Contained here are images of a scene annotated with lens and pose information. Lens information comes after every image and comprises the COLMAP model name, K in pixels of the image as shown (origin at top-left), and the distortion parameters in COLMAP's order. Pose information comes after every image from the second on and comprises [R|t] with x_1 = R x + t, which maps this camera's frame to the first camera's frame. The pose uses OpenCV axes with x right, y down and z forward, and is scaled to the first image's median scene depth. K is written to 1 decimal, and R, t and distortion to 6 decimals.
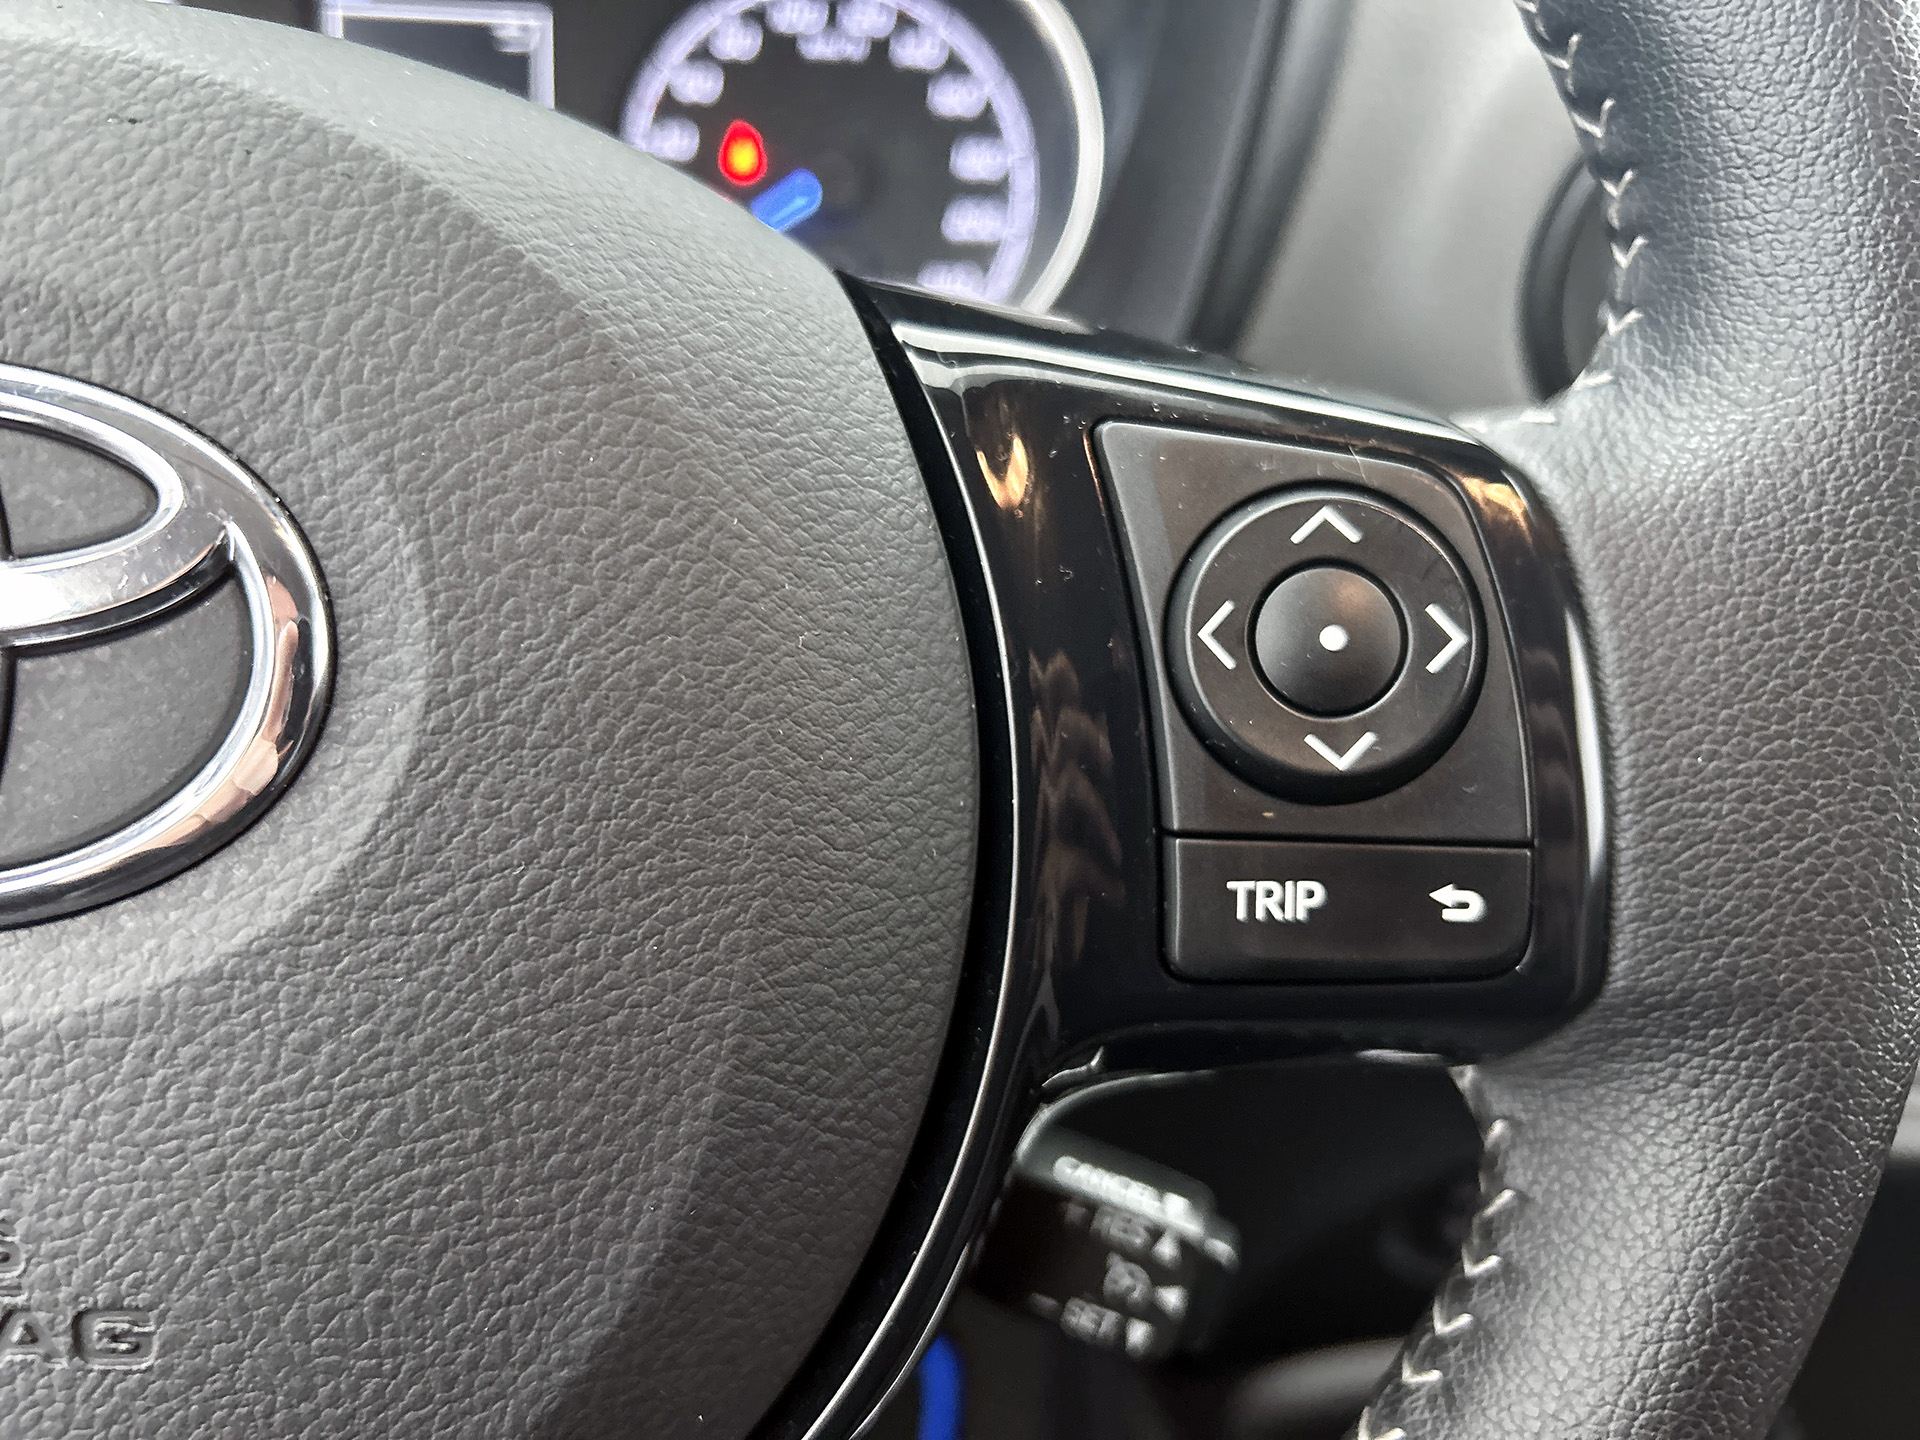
lens RADIAL K [[1478.0, 0, 960.0], [0, 1478.0, 720.0], [0, 0, 1]] dist [-0.049563, -0.001431]
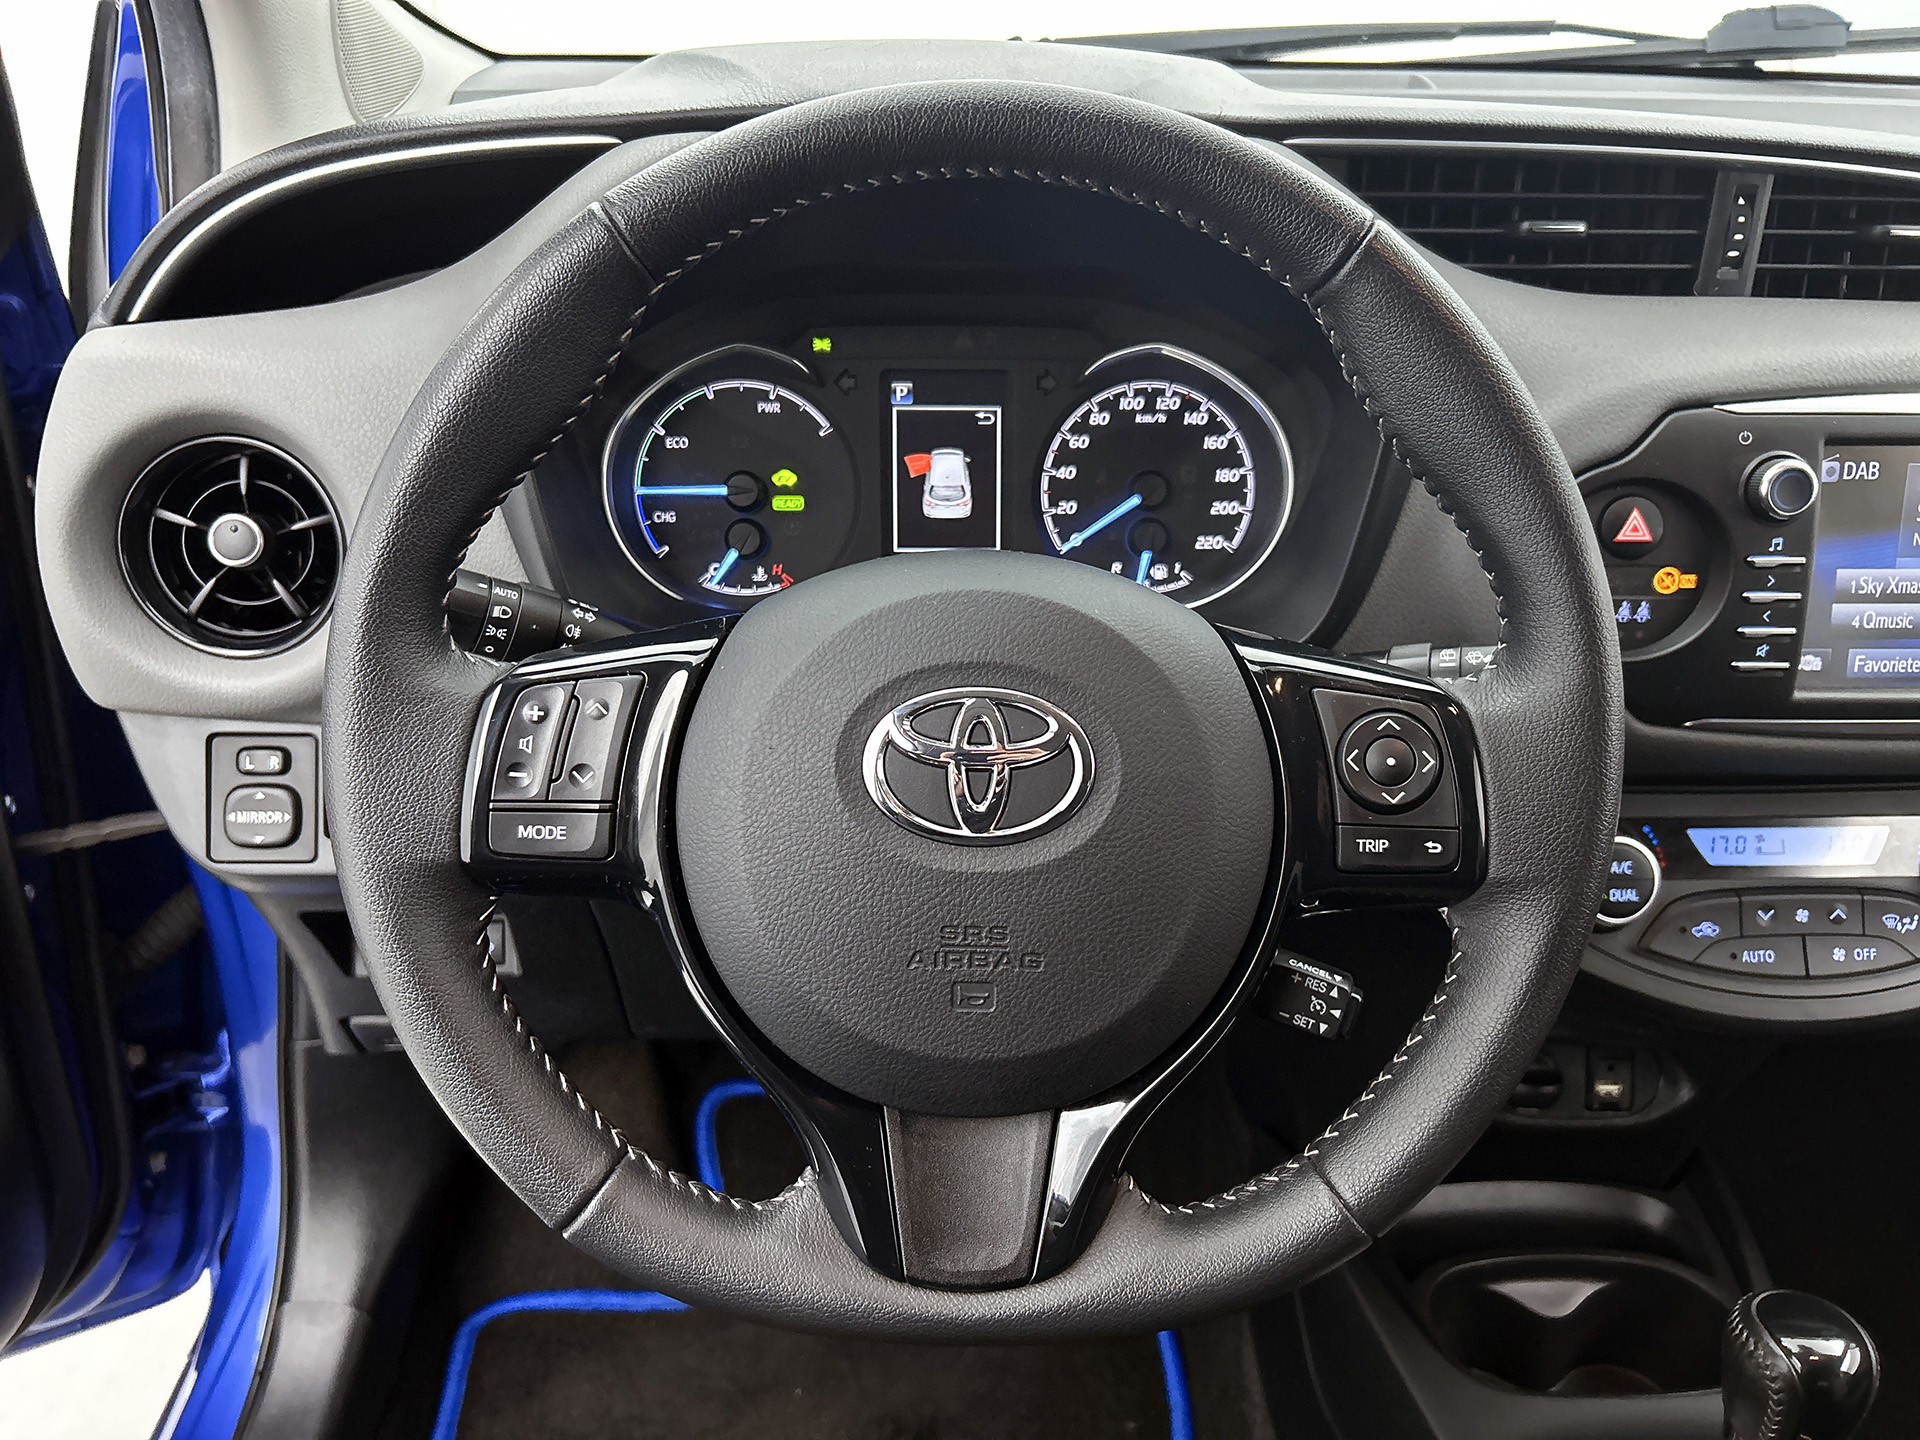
lens RADIAL K [[1460.2, 0, 957.1], [0, 1460.2, 726.4], [0, 0, 1]] dist [0.036076, -0.053100]
pose [[0.994978, 0.004538, -0.099994, -0.341837], [-0.006624, 0.999767, -0.020538, -0.057951], [0.099877, 0.021097, 0.994776, -2.118045]]
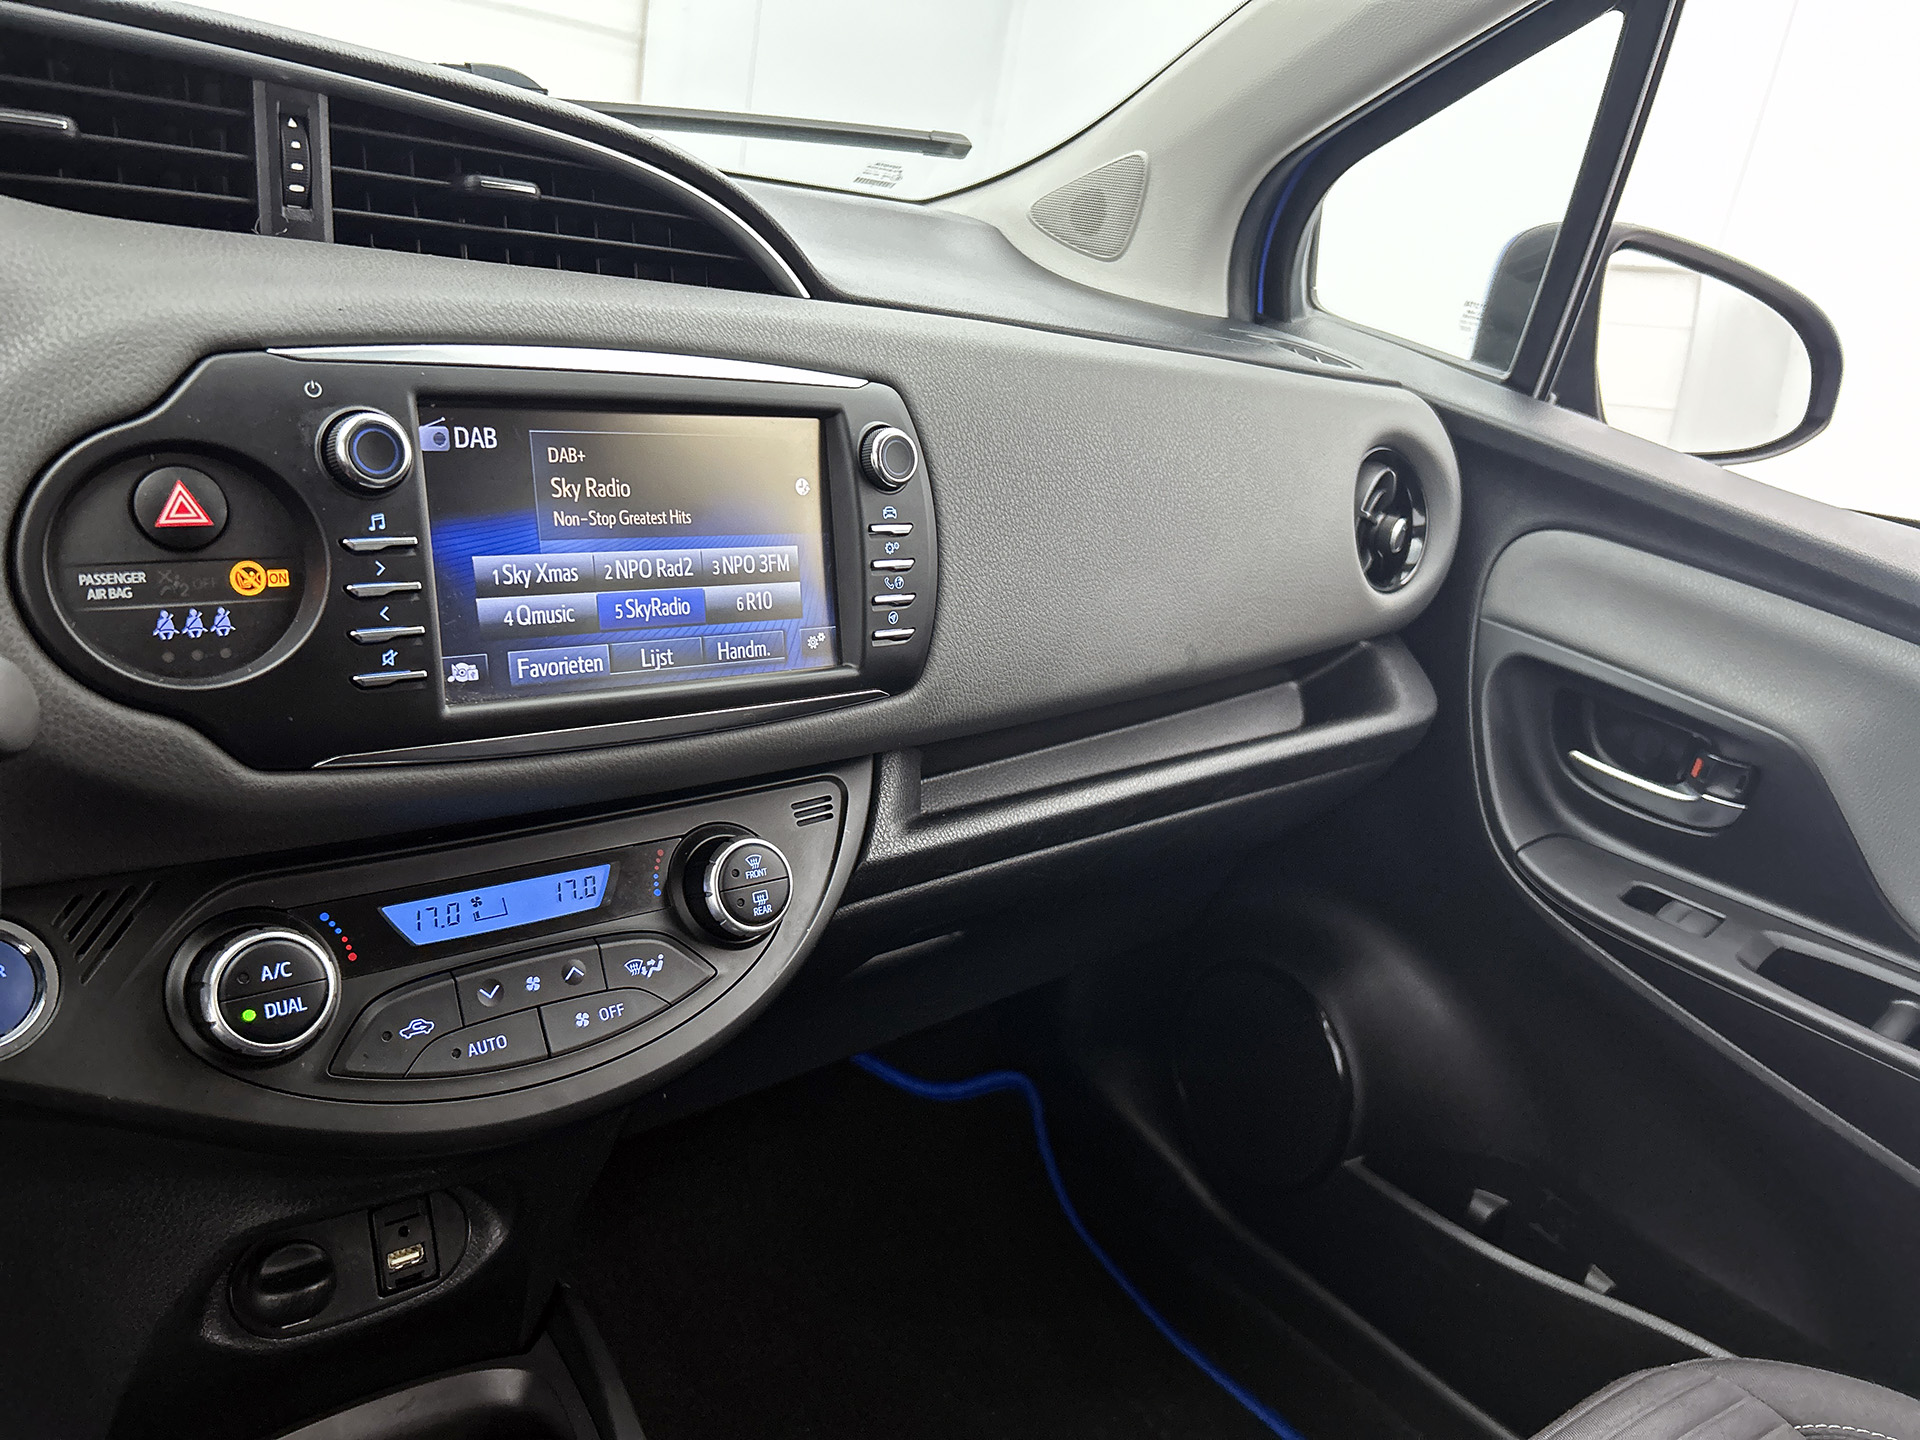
lens RADIAL K [[1460.2, 0, 957.1], [0, 1460.2, 726.4], [0, 0, 1]] dist [0.036076, -0.053100]
pose [[0.839631, -0.121133, 0.529478, 0.758687], [0.188552, 0.979197, -0.074981, 0.244118], [-0.509381, 0.162791, 0.845003, -1.200179]]
